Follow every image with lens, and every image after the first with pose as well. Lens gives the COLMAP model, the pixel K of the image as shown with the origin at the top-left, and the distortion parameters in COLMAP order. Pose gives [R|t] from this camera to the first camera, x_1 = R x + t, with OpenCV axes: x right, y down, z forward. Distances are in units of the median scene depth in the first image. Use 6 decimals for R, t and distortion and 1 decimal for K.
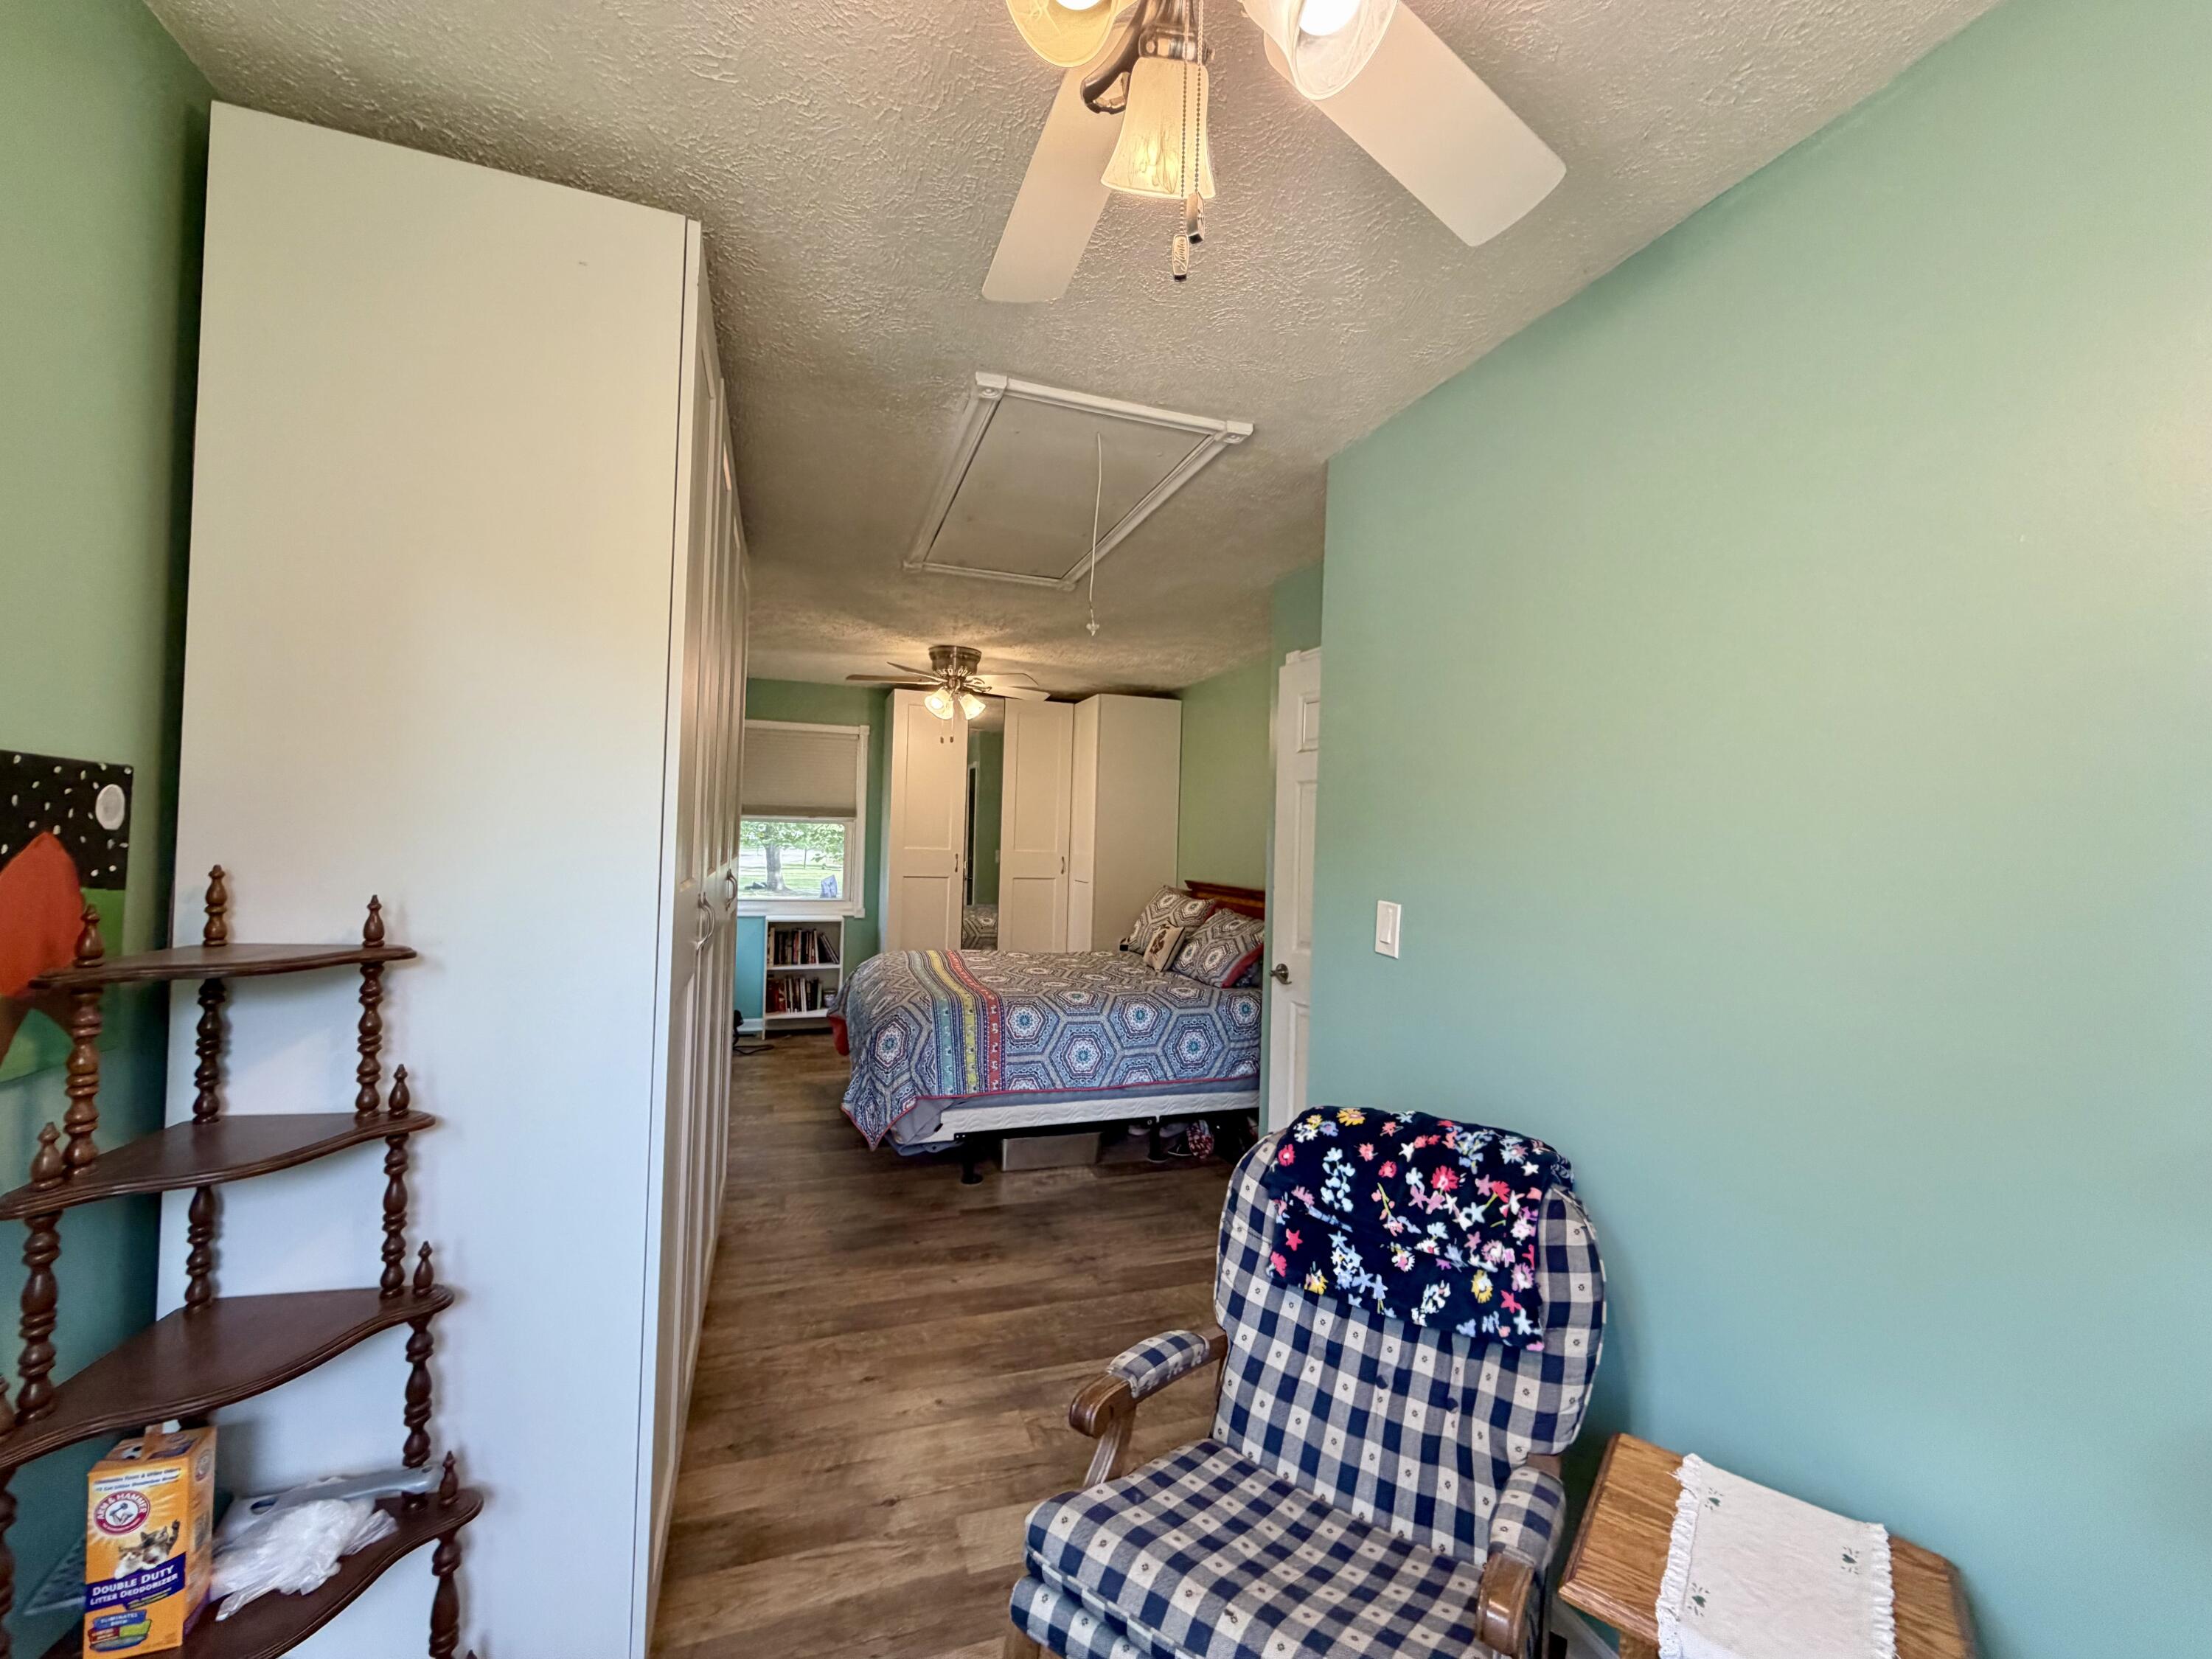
lens RADIAL K [[878.6, 0, 1109.1], [0, 878.6, 828.4], [0, 0, 1]] dist [-0.001796, 0.000063]
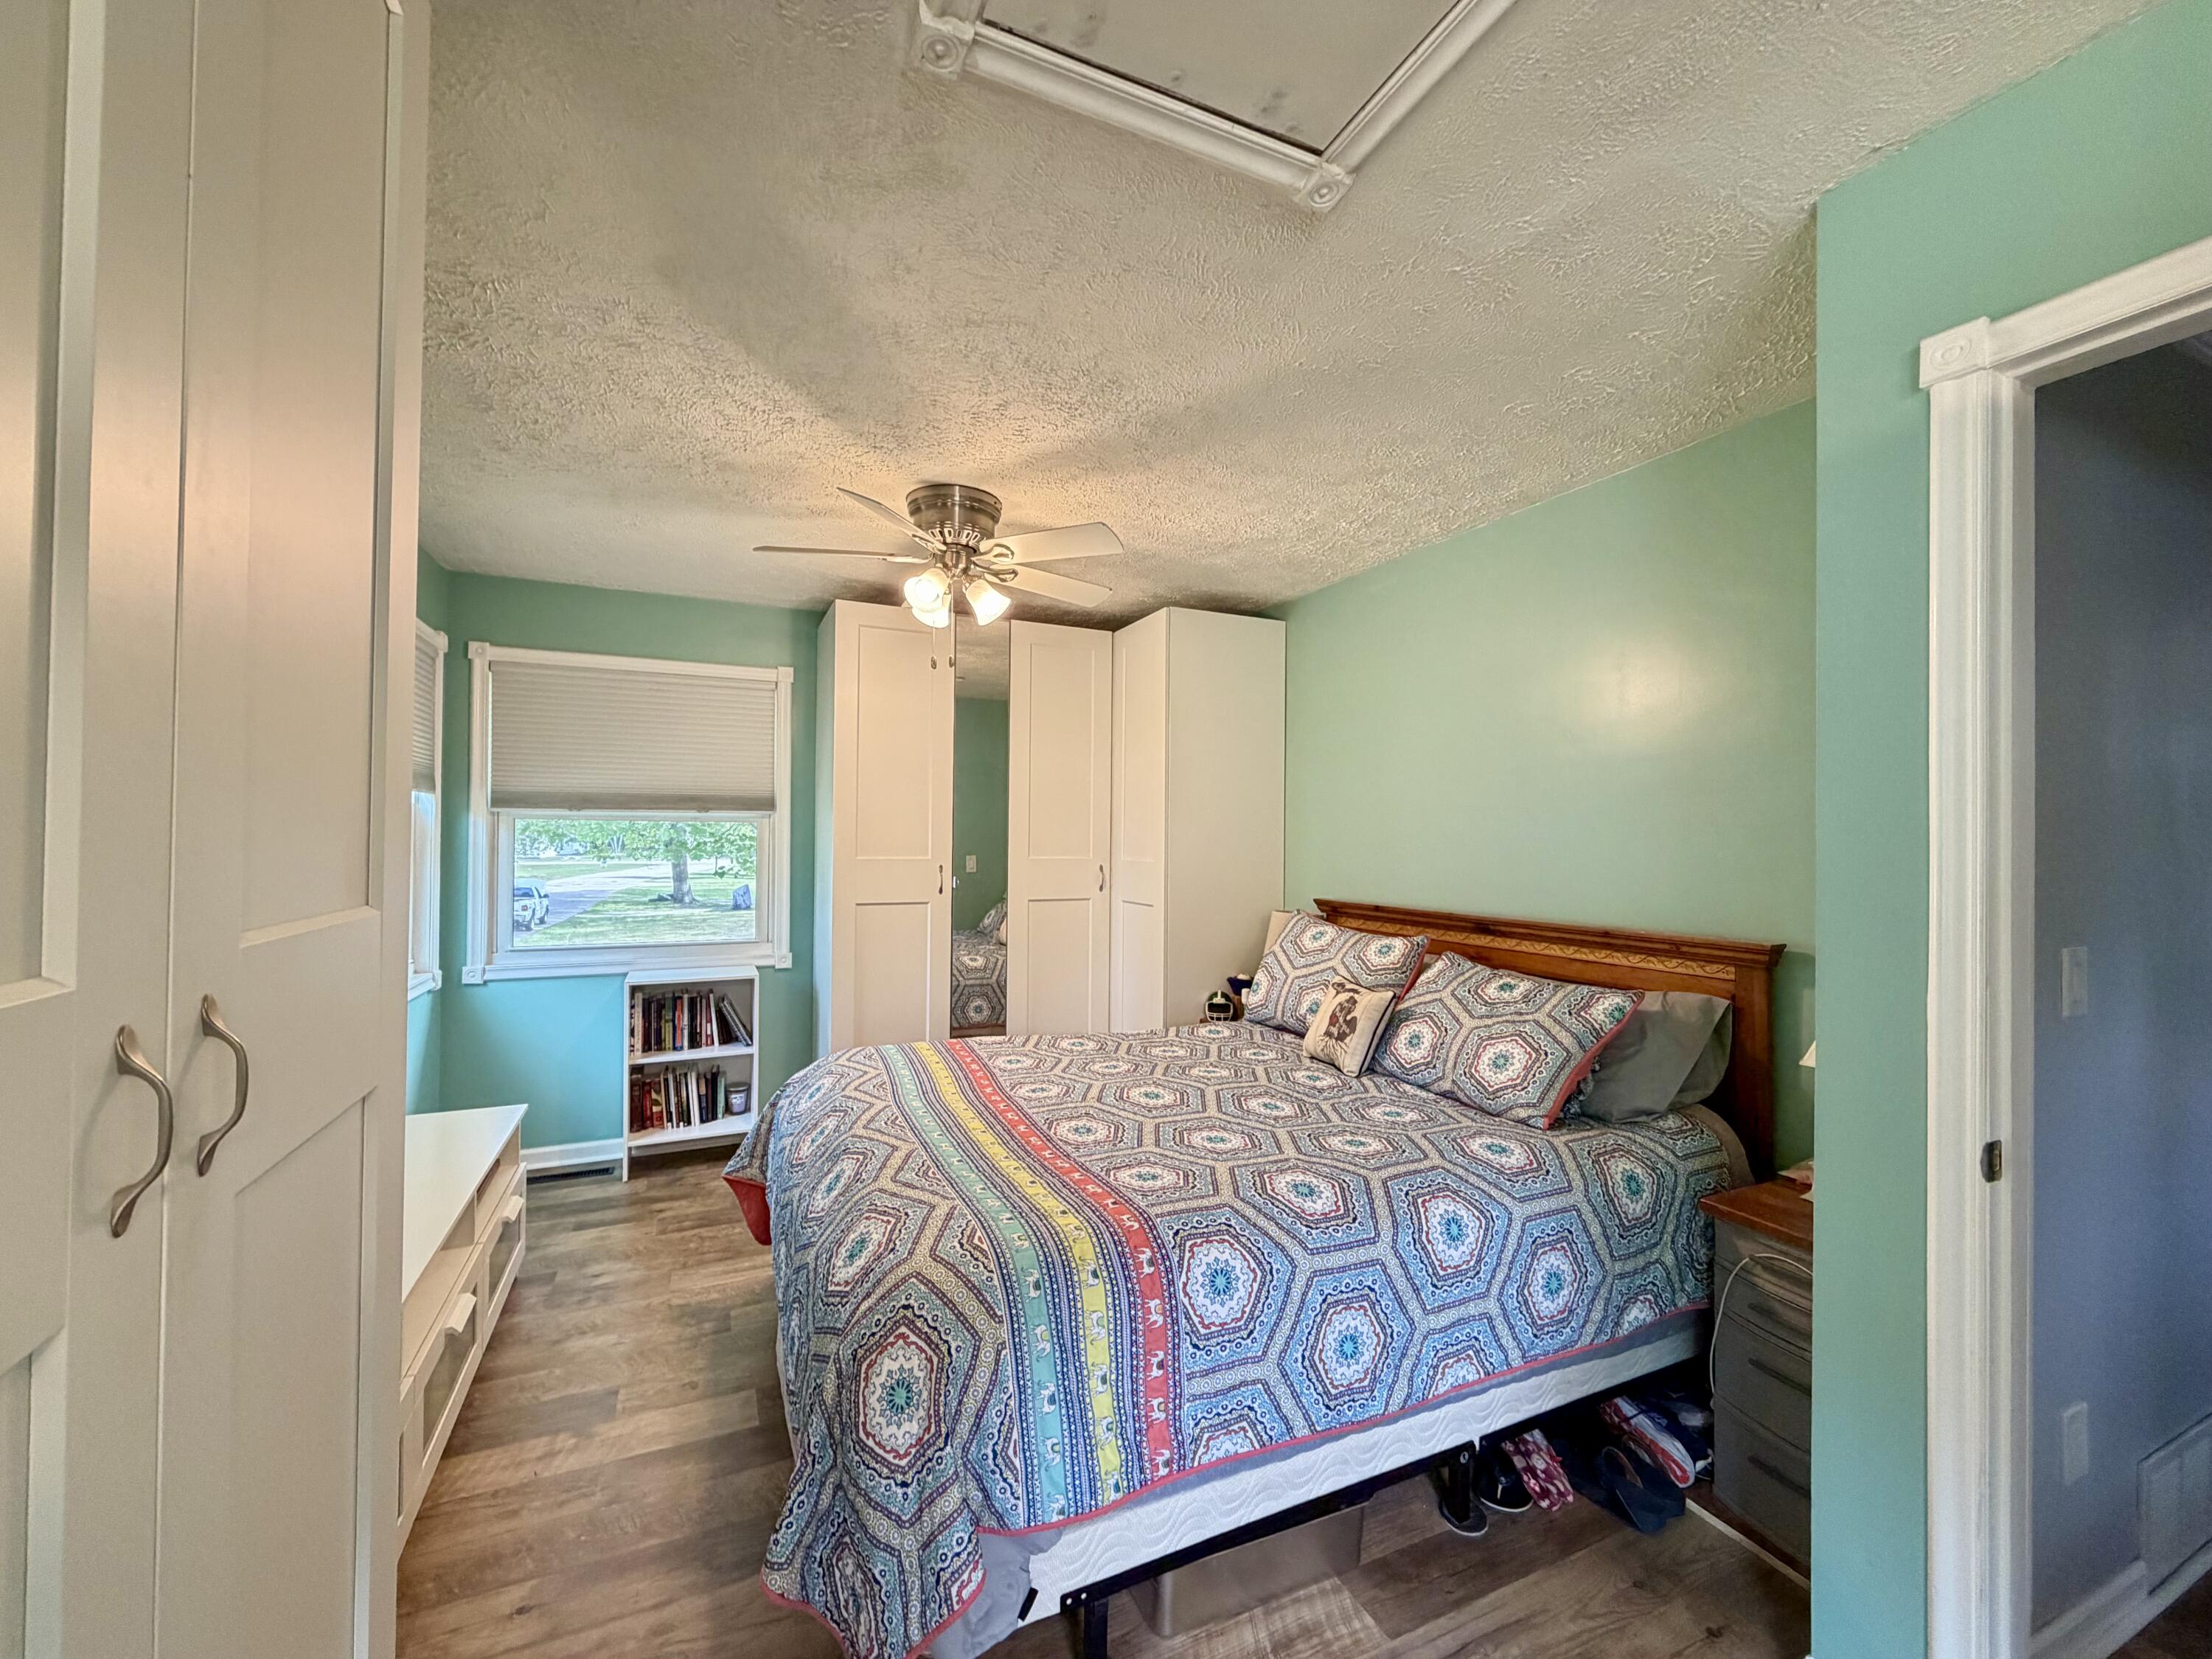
lens RADIAL K [[878.6, 0, 1095.5], [0, 878.6, 832.9], [0, 0, 1]] dist [-0.001796, 0.000063]
pose [[0.997061, -0.018621, 0.074316, -0.138030], [0.018335, 0.999822, 0.004520, 0.007125], [-0.074387, -0.003144, 0.997225, 0.461457]]
